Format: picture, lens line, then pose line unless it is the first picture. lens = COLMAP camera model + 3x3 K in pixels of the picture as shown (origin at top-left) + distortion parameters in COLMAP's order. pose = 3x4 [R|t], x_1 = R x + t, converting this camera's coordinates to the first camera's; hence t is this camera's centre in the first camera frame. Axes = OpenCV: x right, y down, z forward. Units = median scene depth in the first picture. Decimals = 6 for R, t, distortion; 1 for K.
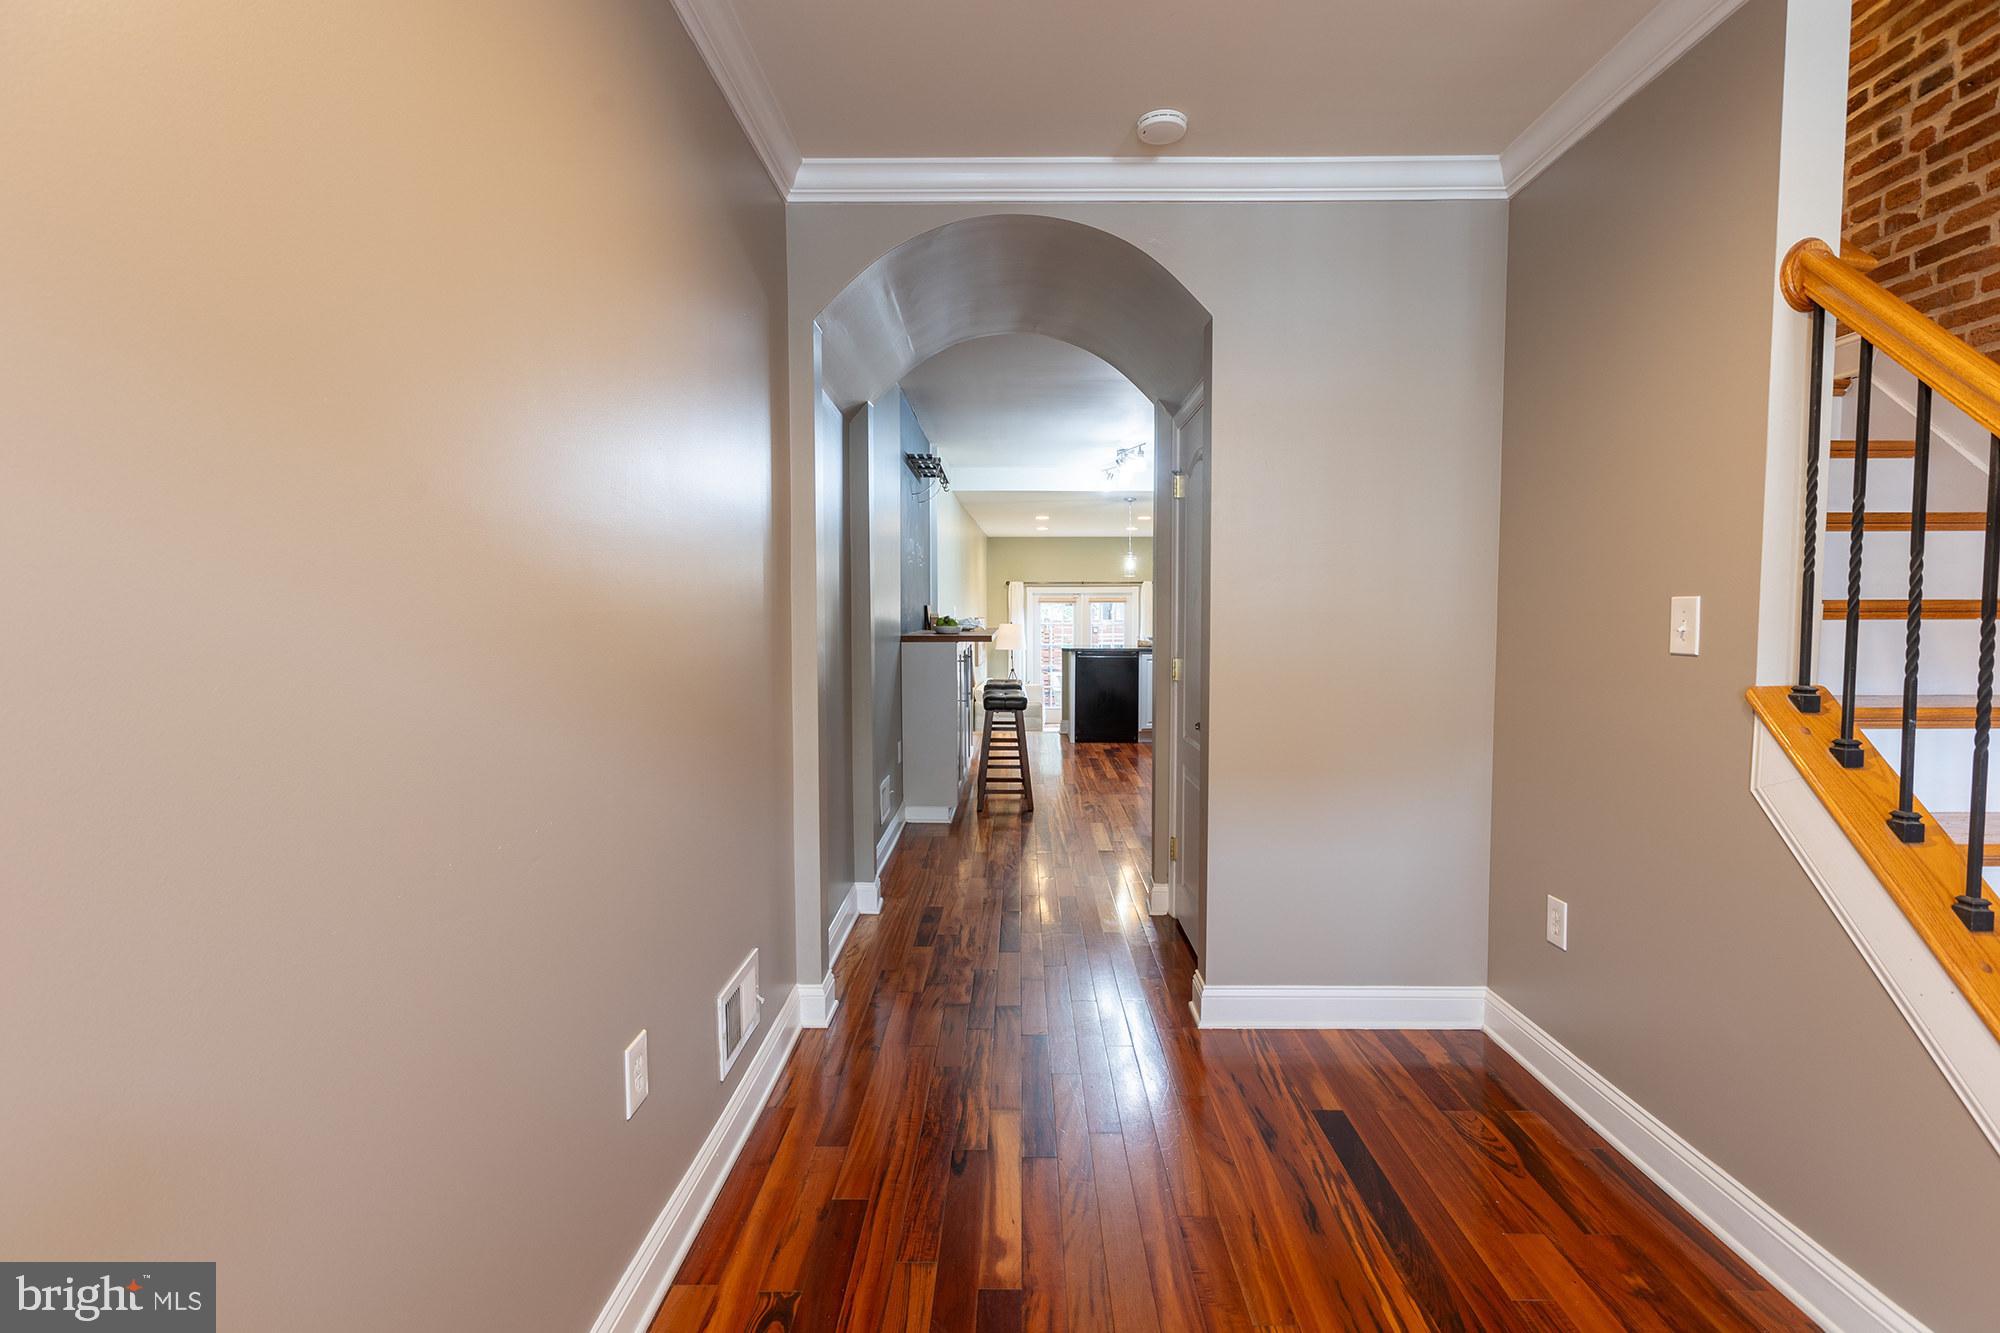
lens RADIAL K [[892.0, 0, 1015.7], [0, 892.0, 656.0], [0, 0, 1]] dist [0.000591, -0.000222]
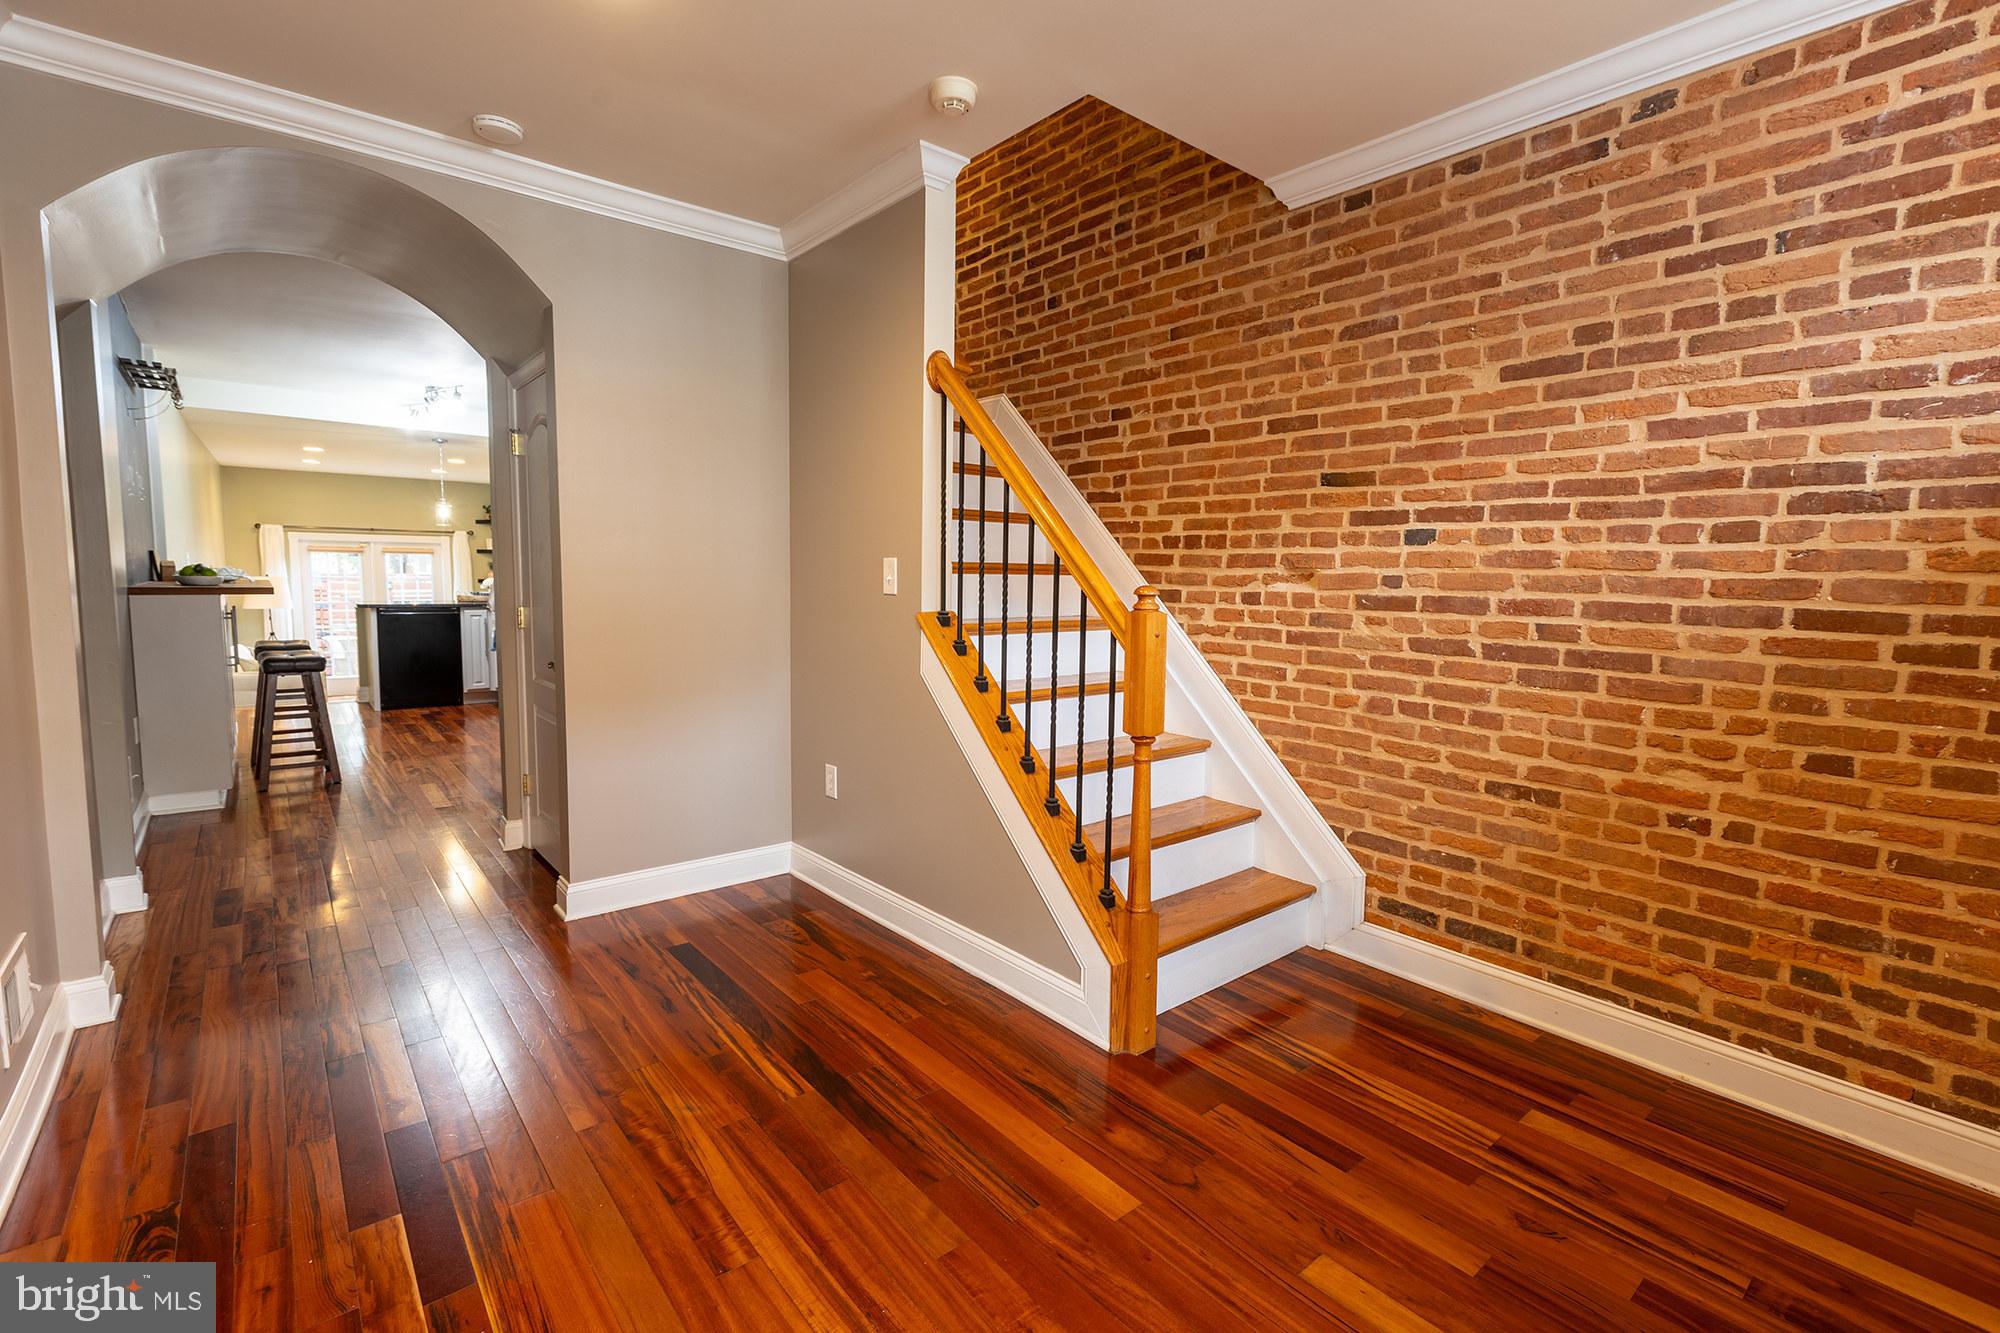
lens RADIAL K [[892.0, 0, 1015.7], [0, 892.0, 656.0], [0, 0, 1]] dist [0.000591, -0.000222]
pose [[0.758814, -0.047303, 0.649588, -0.076051], [0.016590, 0.998439, 0.053327, 0.016080], [-0.651096, -0.029689, 0.758414, -0.220655]]
